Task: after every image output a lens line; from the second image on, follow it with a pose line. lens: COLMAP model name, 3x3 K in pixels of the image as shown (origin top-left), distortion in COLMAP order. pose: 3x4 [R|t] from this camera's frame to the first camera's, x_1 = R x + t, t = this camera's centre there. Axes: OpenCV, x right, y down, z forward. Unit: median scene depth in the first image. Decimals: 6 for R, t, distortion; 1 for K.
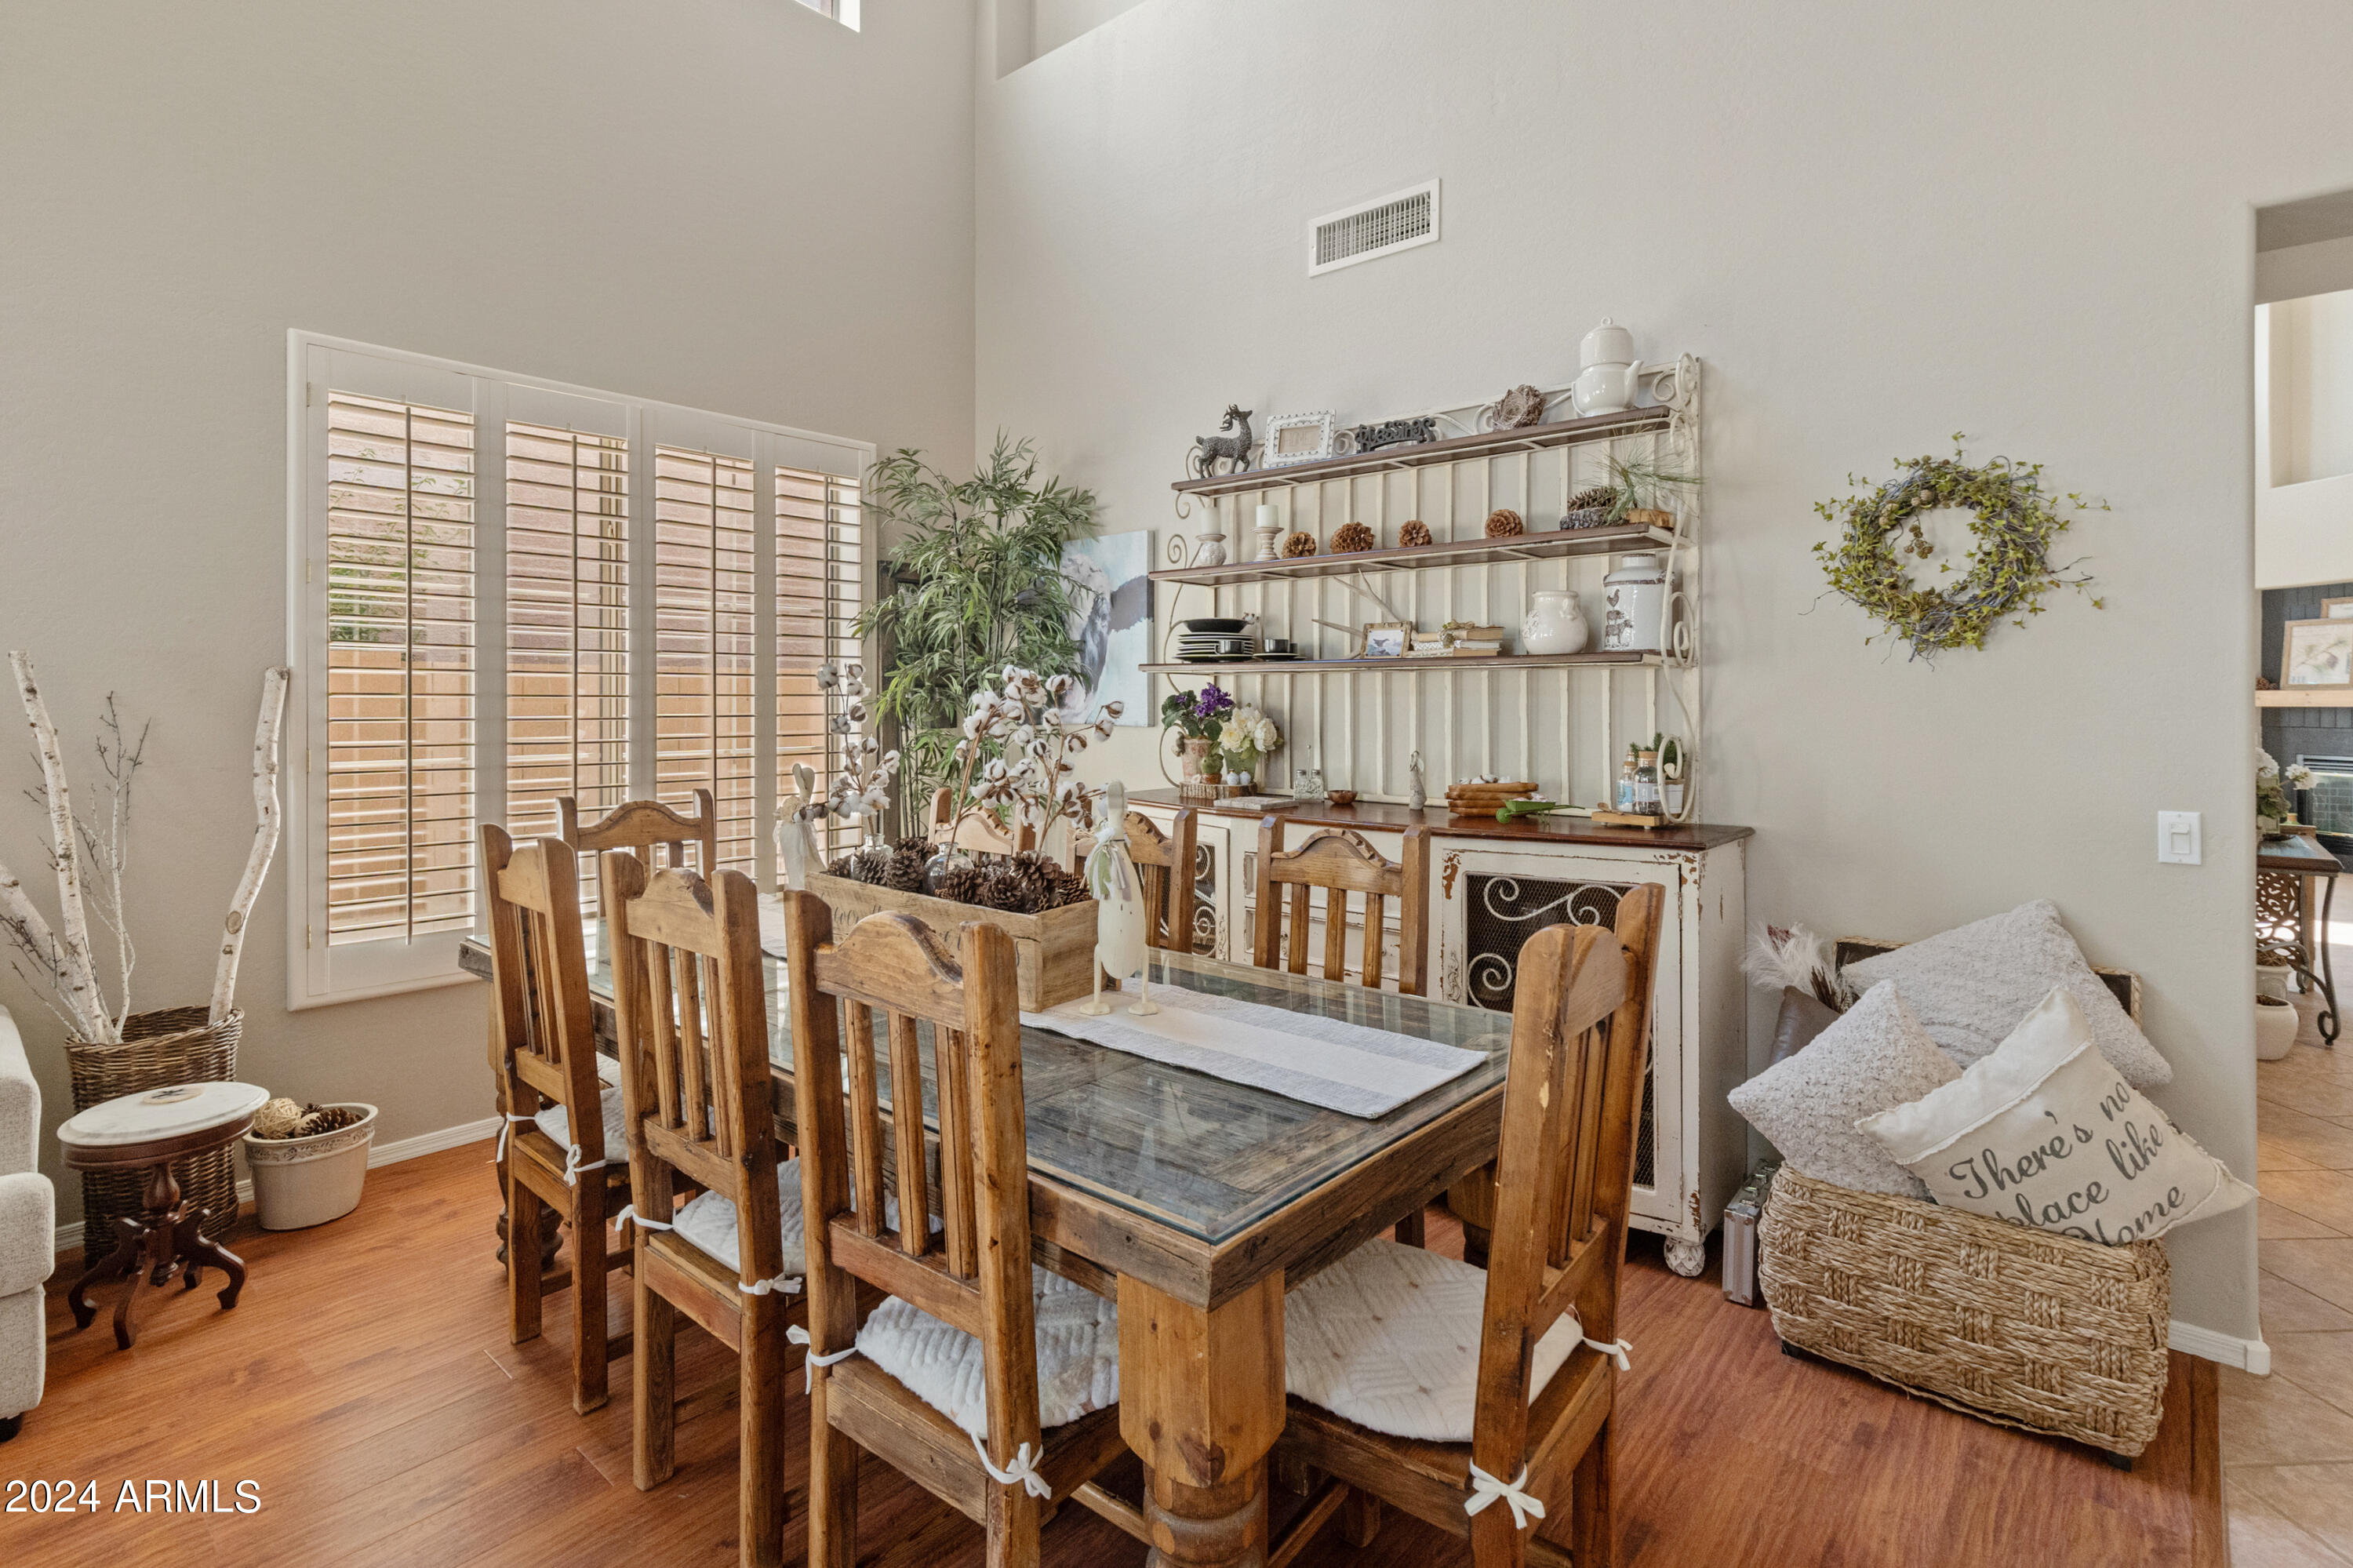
lens RADIAL K [[1122.8, 0, 1202.4], [0, 1122.8, 701.2], [0, 0, 1]] dist [0.008803, -0.000212]
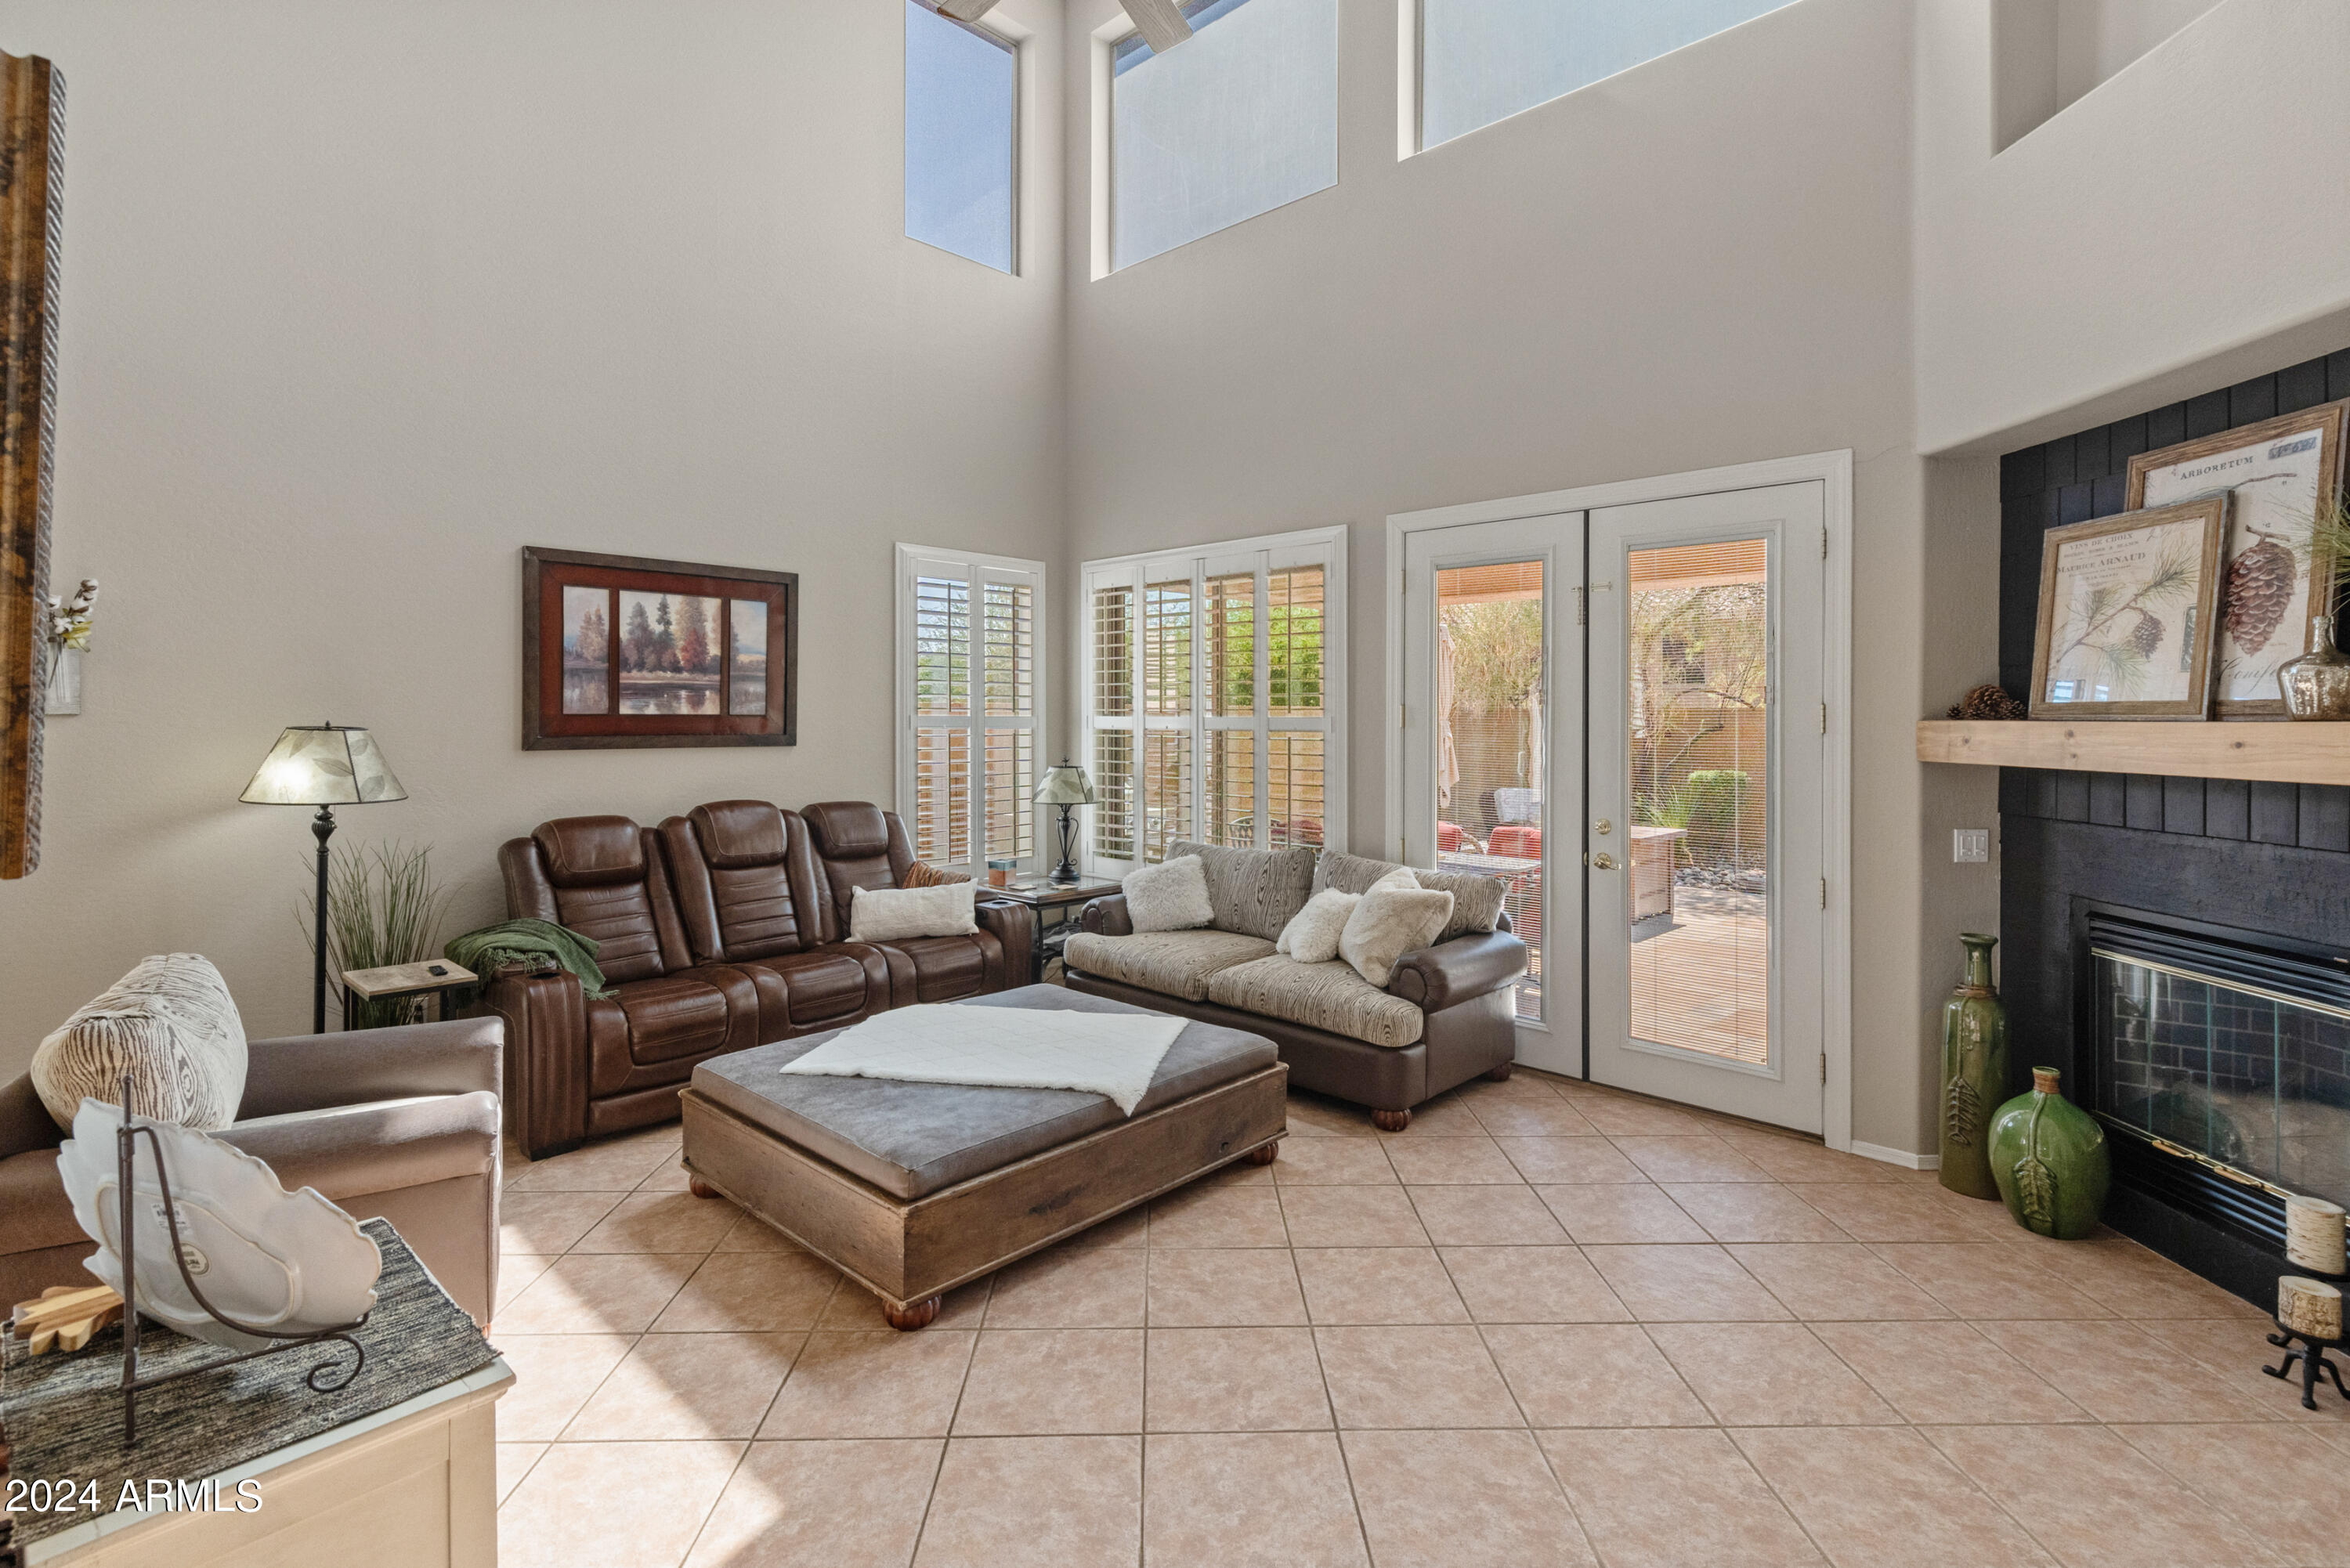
lens RADIAL K [[1125.1, 0, 1170.1], [0, 1125.1, 727.5], [0, 0, 1]] dist [-0.000506, -0.000614]
pose [[0.998563, 0.001127, -0.053578, 1.997287], [-0.001427, 0.999984, -0.005545, -0.014802], [0.053571, 0.005613, 0.998548, 1.792501]]
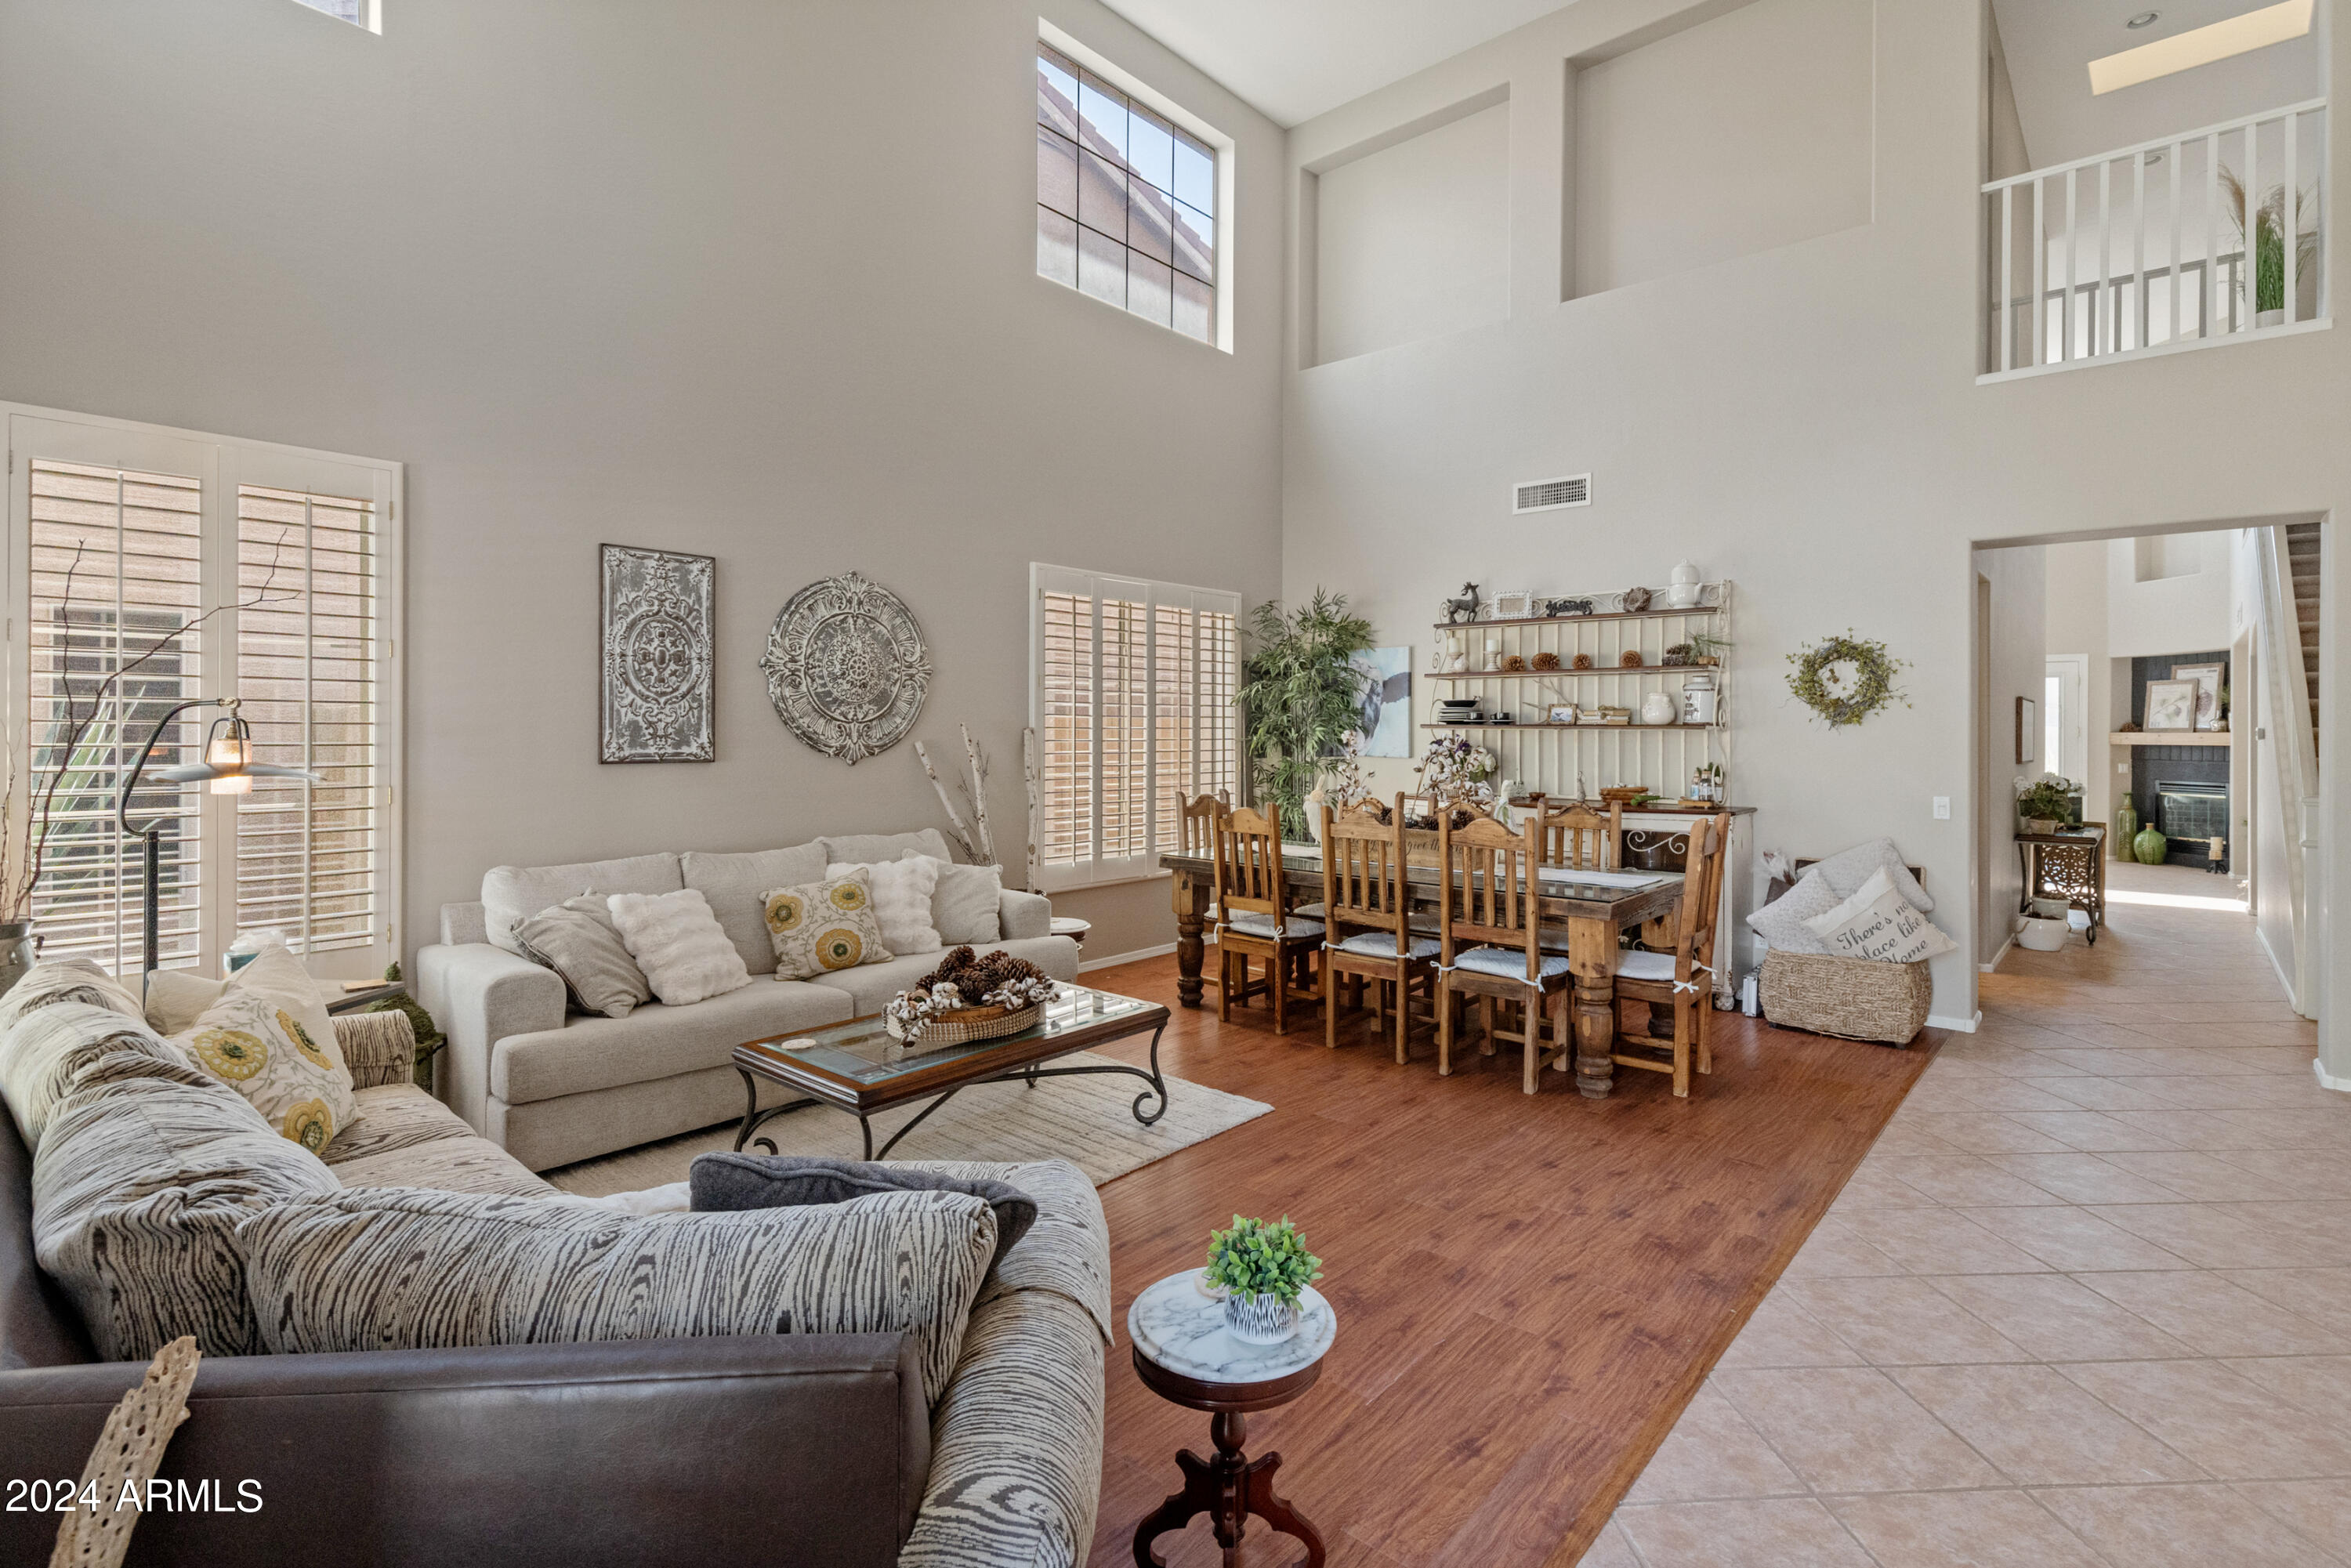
lens RADIAL K [[1125.7, 0, 1170.6], [0, 1125.7, 727.5], [0, 0, 1]] dist [-0.000506, -0.000614]
pose [[0.999839, 0.002445, -0.017755, -0.522324], [-0.002478, 0.999995, -0.001851, -0.027938], [0.017751, 0.001894, 0.999841, -1.031480]]
